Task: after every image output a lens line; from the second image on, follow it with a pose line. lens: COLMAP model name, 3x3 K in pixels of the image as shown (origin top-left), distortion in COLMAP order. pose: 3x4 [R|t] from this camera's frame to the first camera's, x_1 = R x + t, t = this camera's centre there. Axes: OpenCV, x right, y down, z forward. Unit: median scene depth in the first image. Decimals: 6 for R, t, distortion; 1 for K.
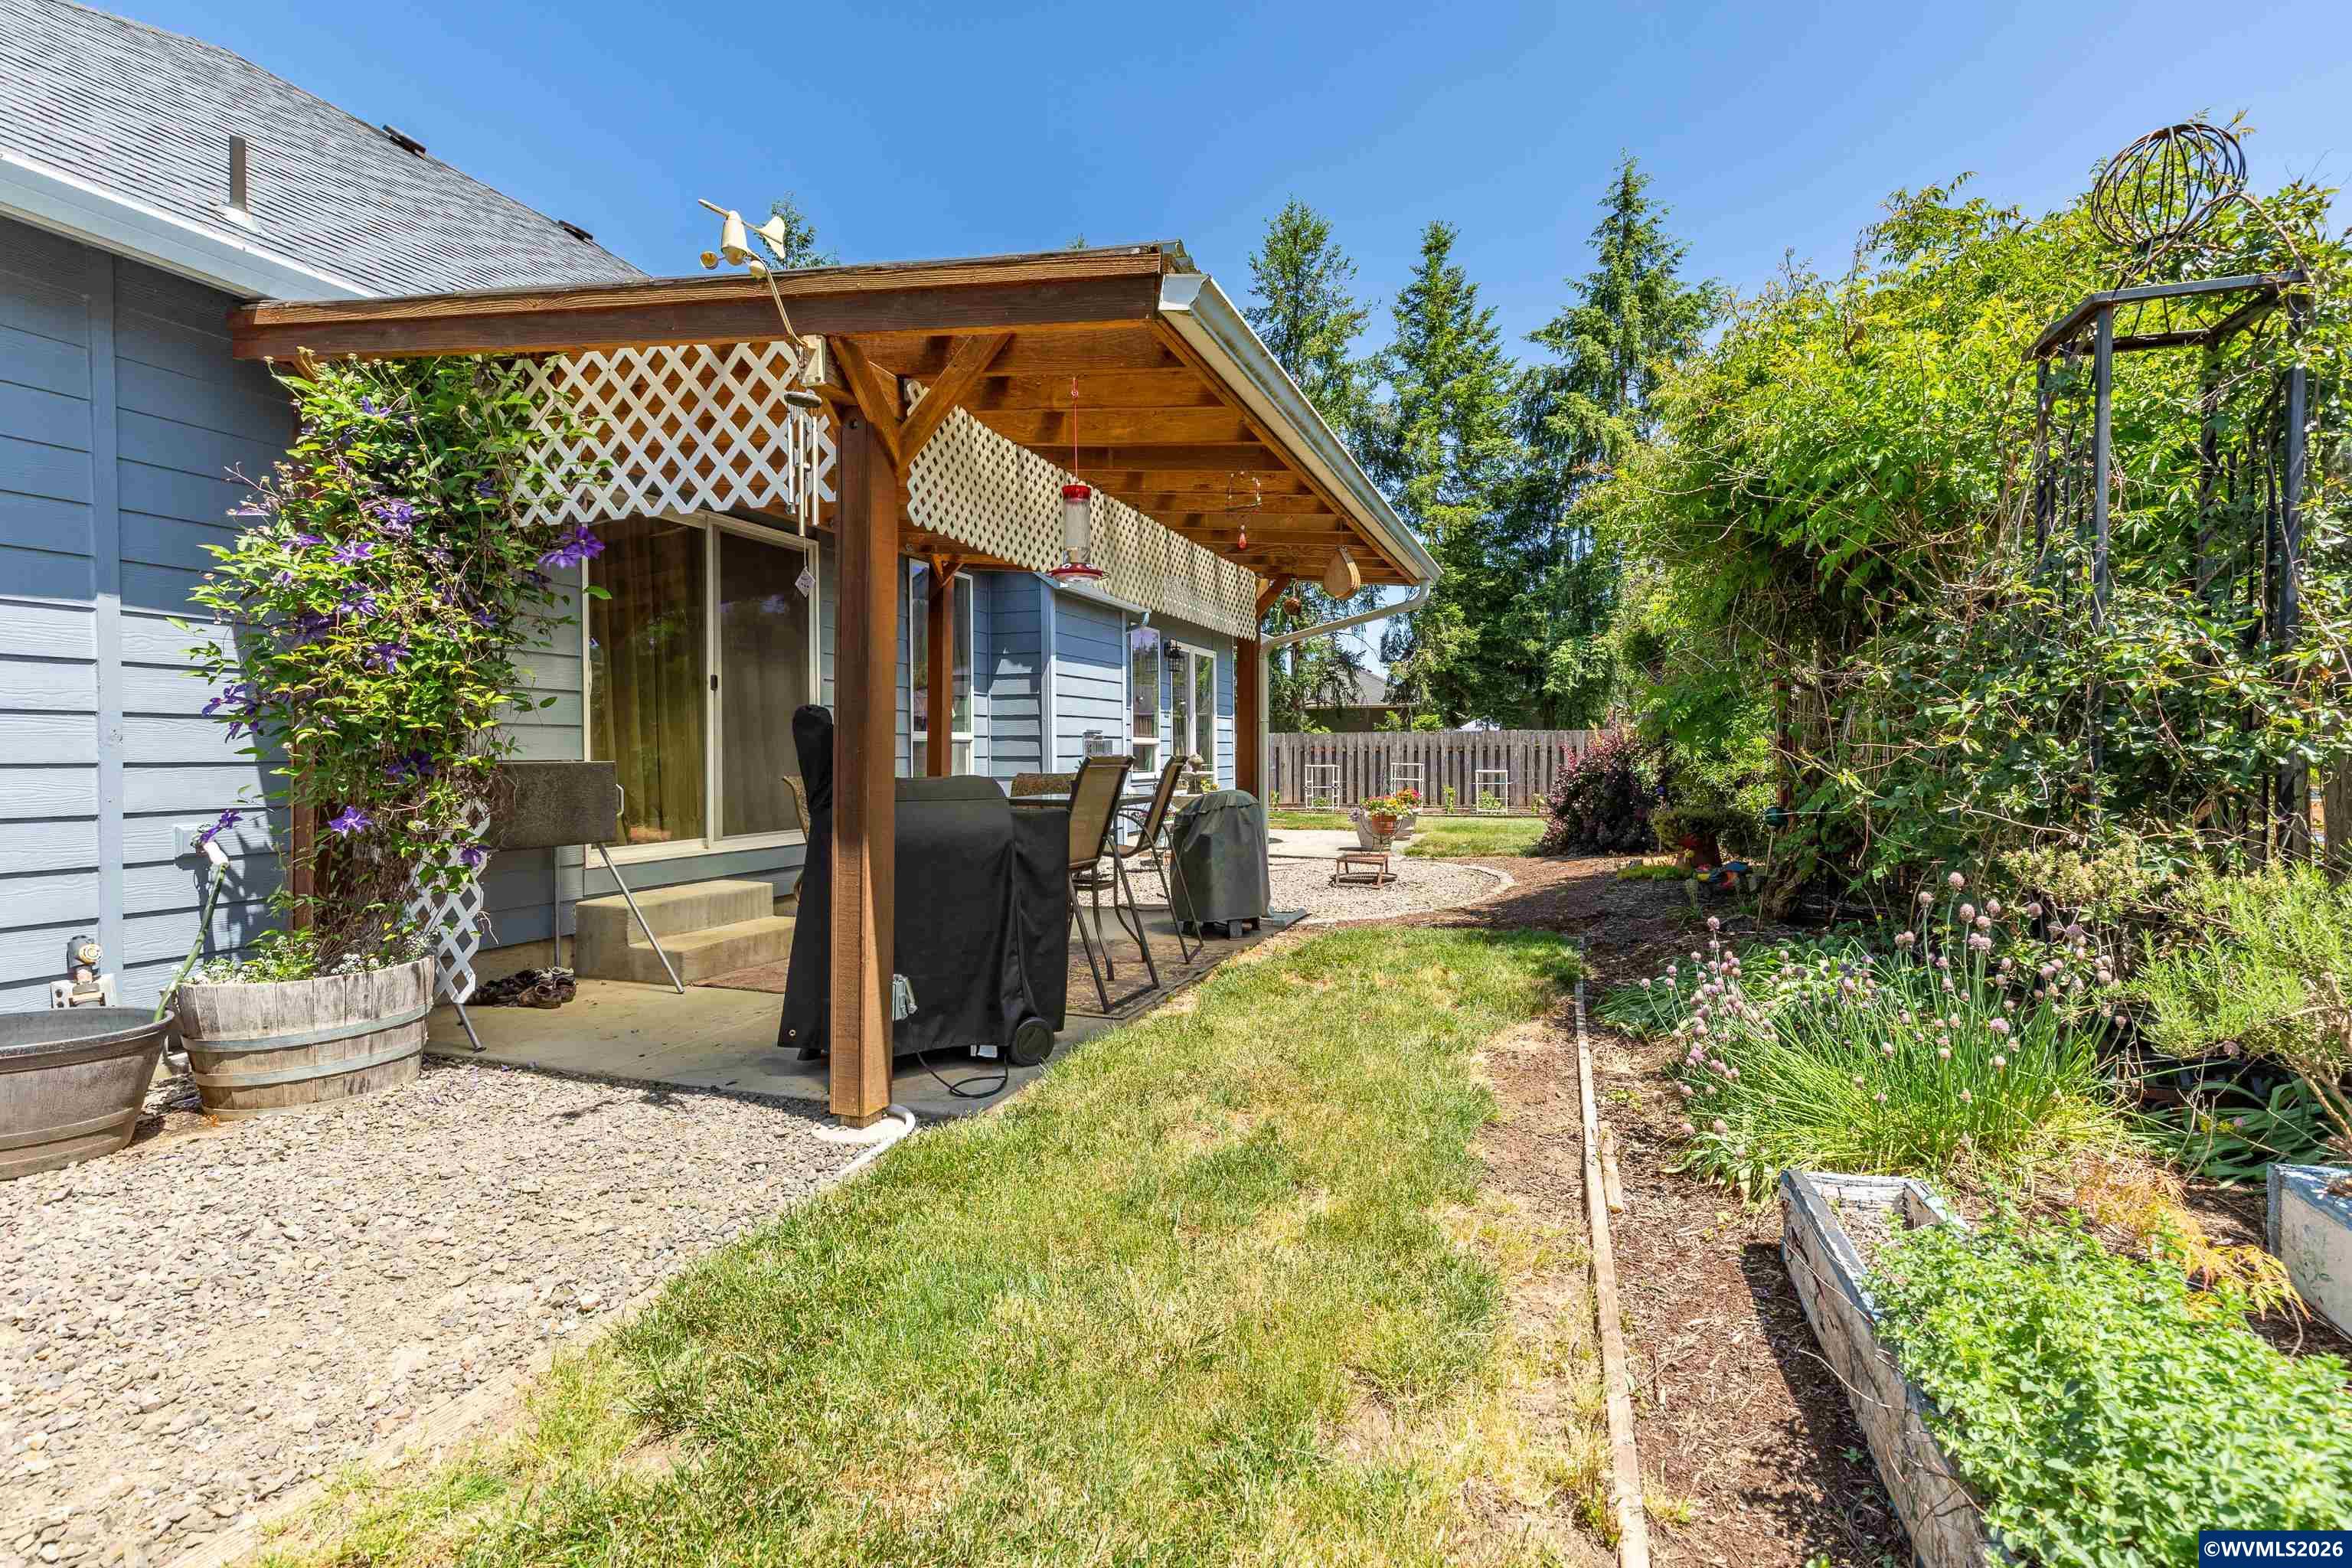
lens RADIAL K [[1089.6, 0, 1176.0], [0, 1089.6, 784.0], [0, 0, 1]] dist [0.000518, 0.000035]
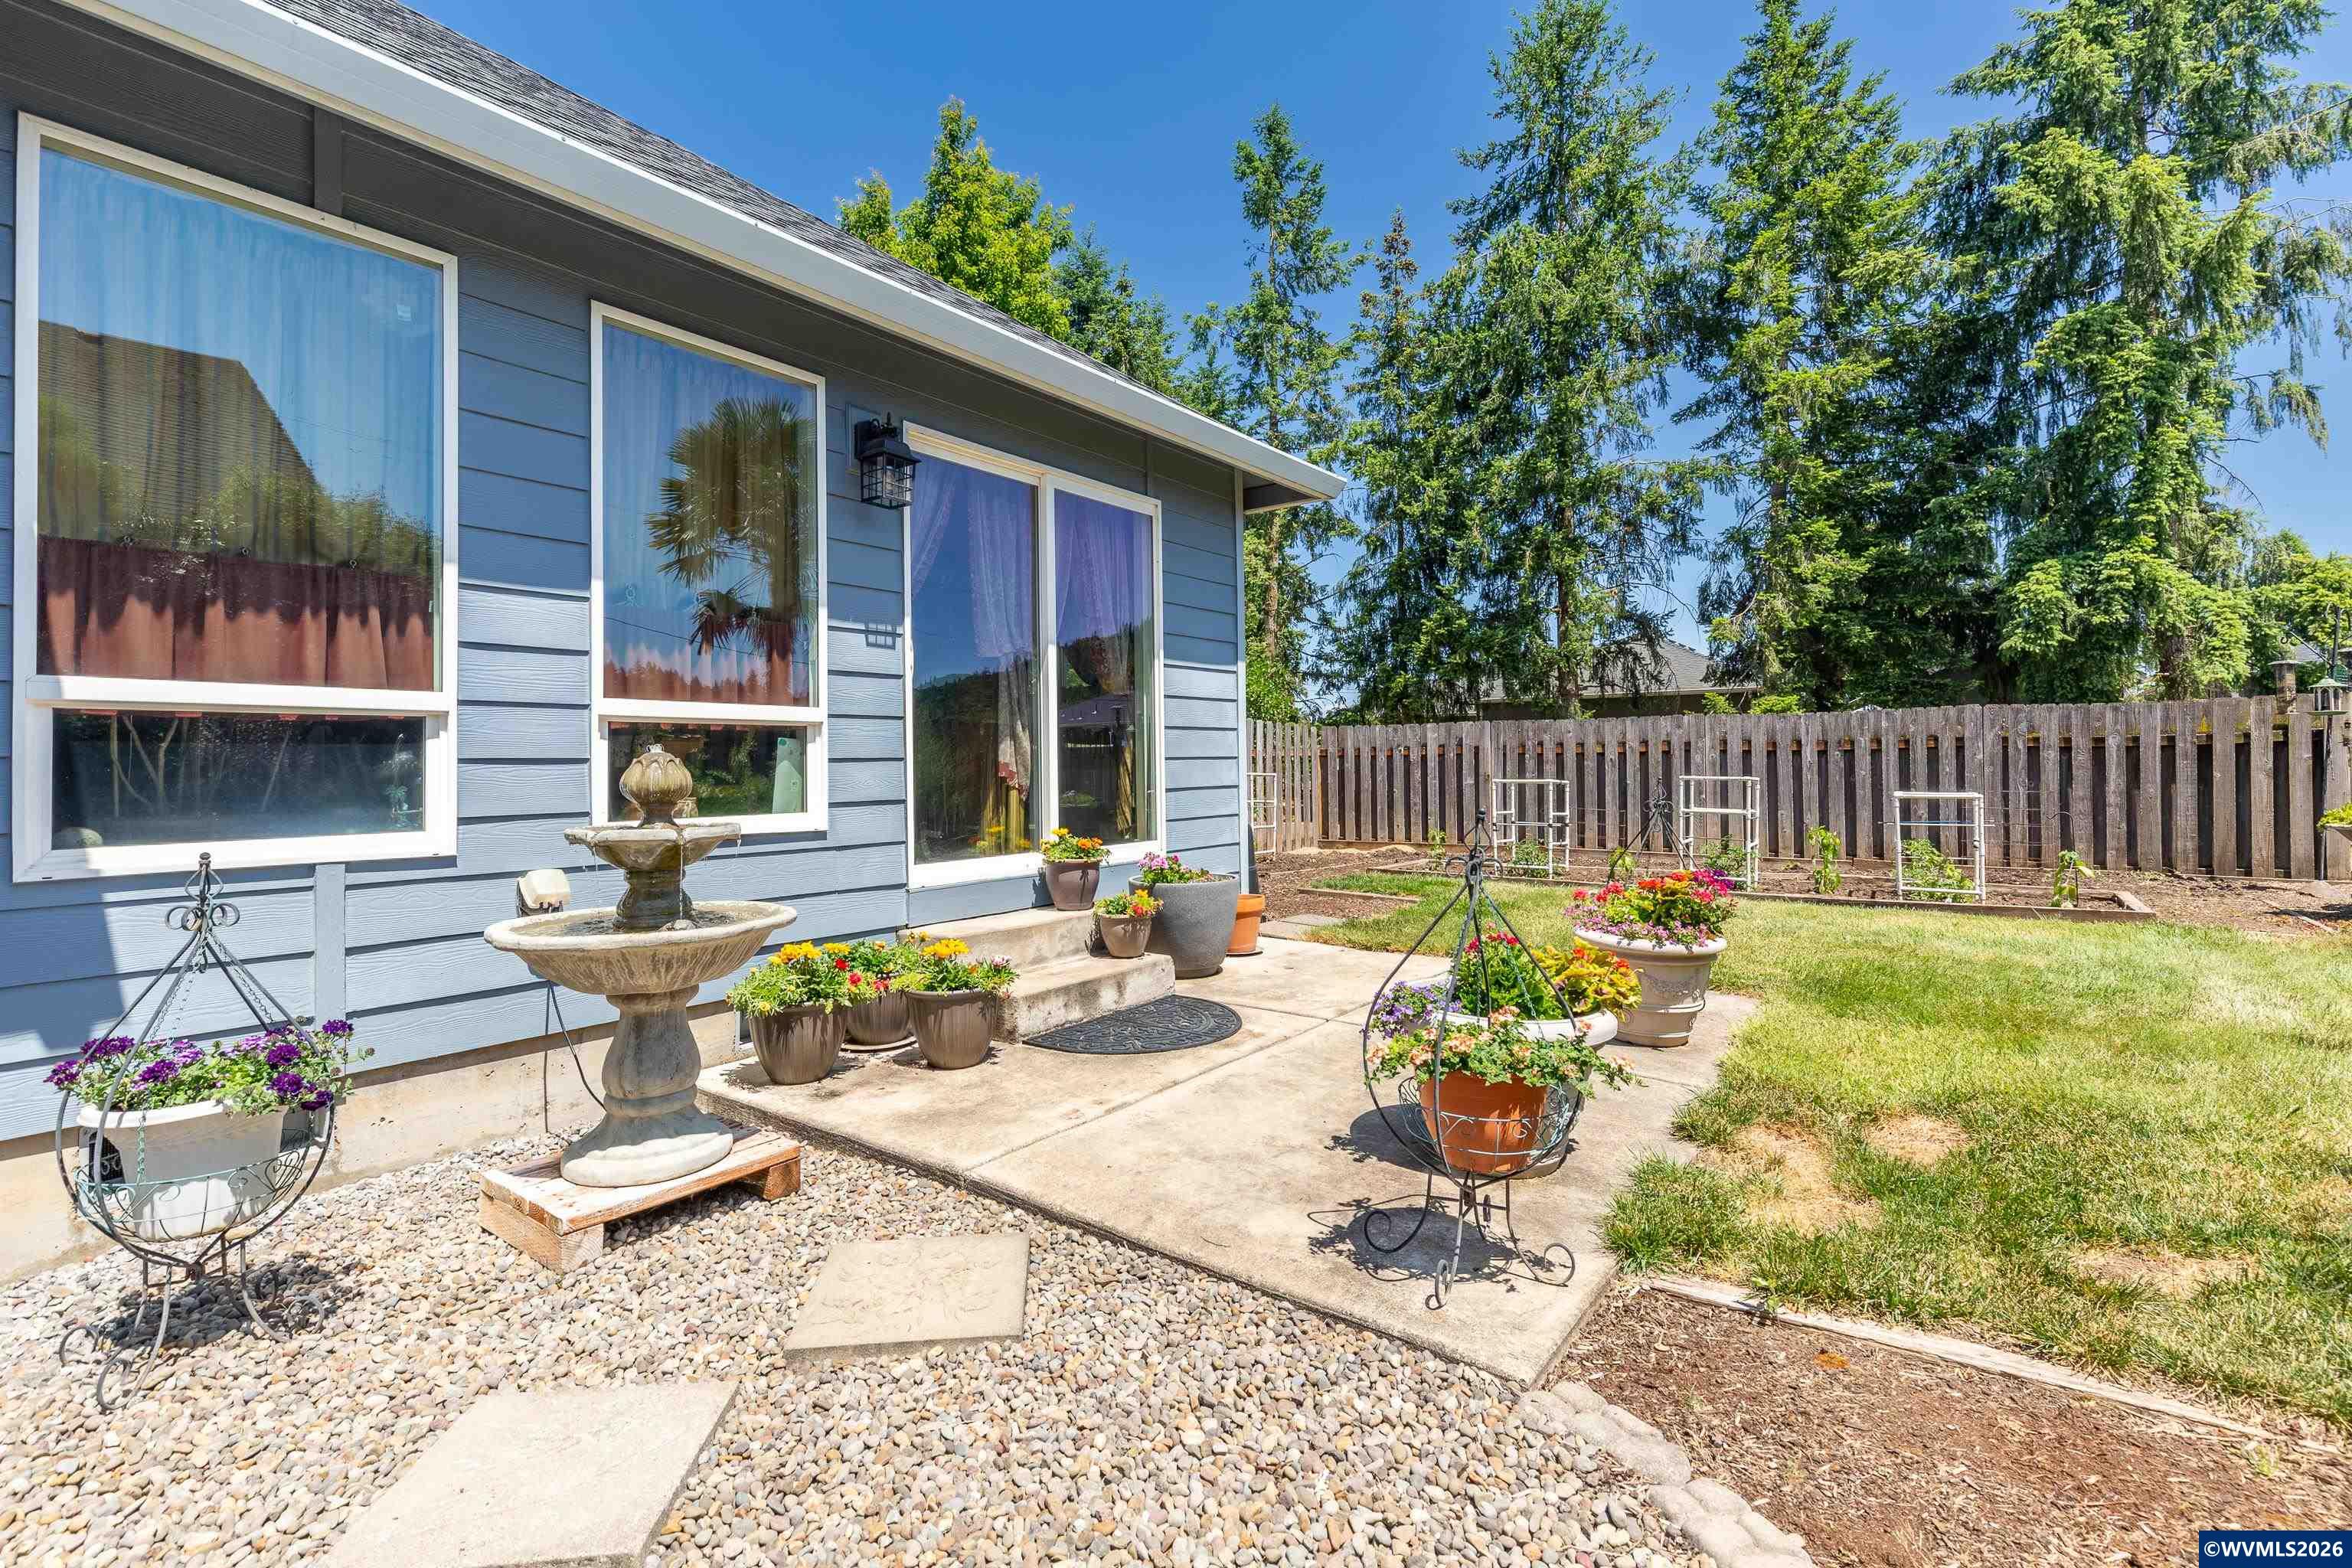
lens RADIAL K [[1063.4, 0, 1172.2], [0, 1063.4, 744.9], [0, 0, 1]] dist [0.001192, 0.000031]
pose [[0.956401, -0.004969, -0.292016, 0.074551], [-0.008127, 0.999015, -0.043615, -0.006117], [0.291945, 0.044087, 0.955419, 0.305528]]
